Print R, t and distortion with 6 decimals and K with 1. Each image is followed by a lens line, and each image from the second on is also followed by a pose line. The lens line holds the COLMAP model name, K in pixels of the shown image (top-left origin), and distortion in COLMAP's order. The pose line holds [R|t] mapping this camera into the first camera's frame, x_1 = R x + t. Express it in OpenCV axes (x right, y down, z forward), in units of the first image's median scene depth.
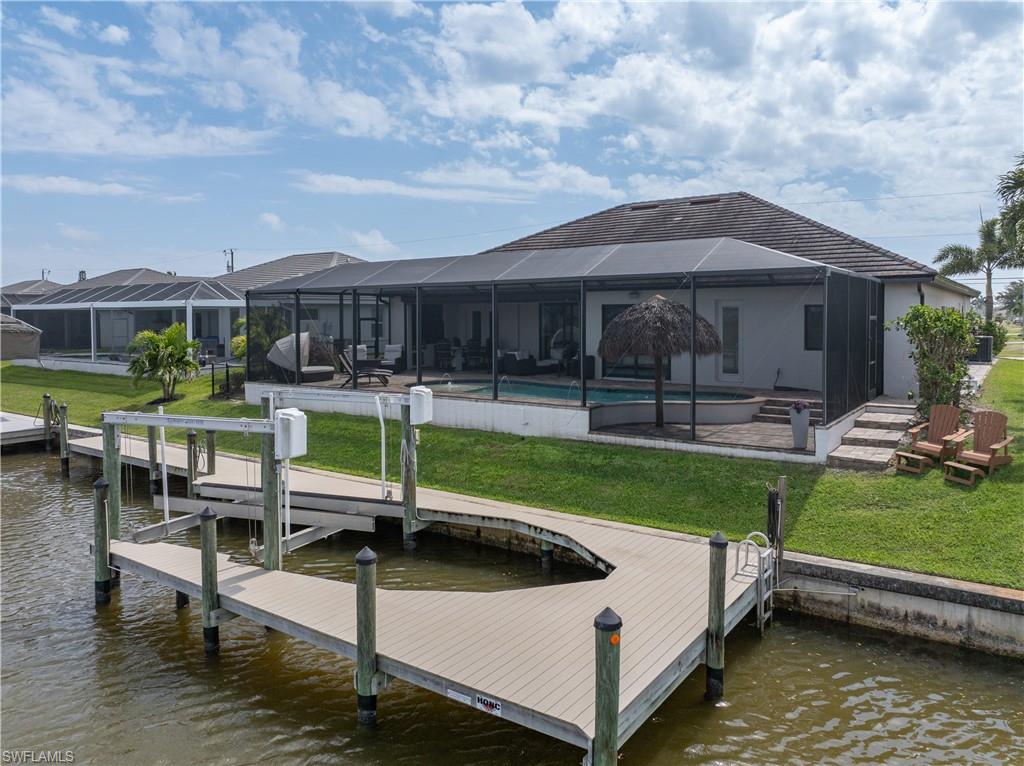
lens RADIAL K [[733.3, 0, 505.5], [0, 733.3, 332.8], [0, 0, 1]] dist [-0.028699, -0.003451]
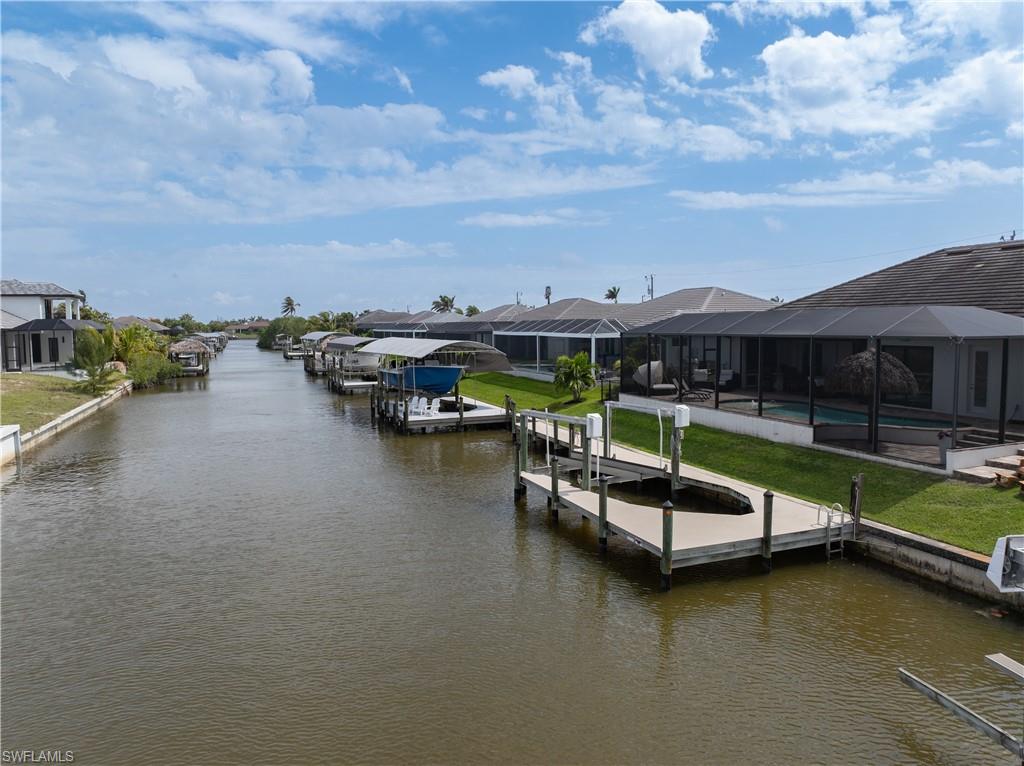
lens RADIAL K [[733.3, 0, 505.5], [0, 733.3, 332.8], [0, 0, 1]] dist [-0.028699, -0.003451]
pose [[0.829742, 0.005639, -0.558119, 0.486767], [-0.007033, 0.999975, -0.000352, -0.090809], [0.558103, 0.004217, 0.829761, -0.640695]]
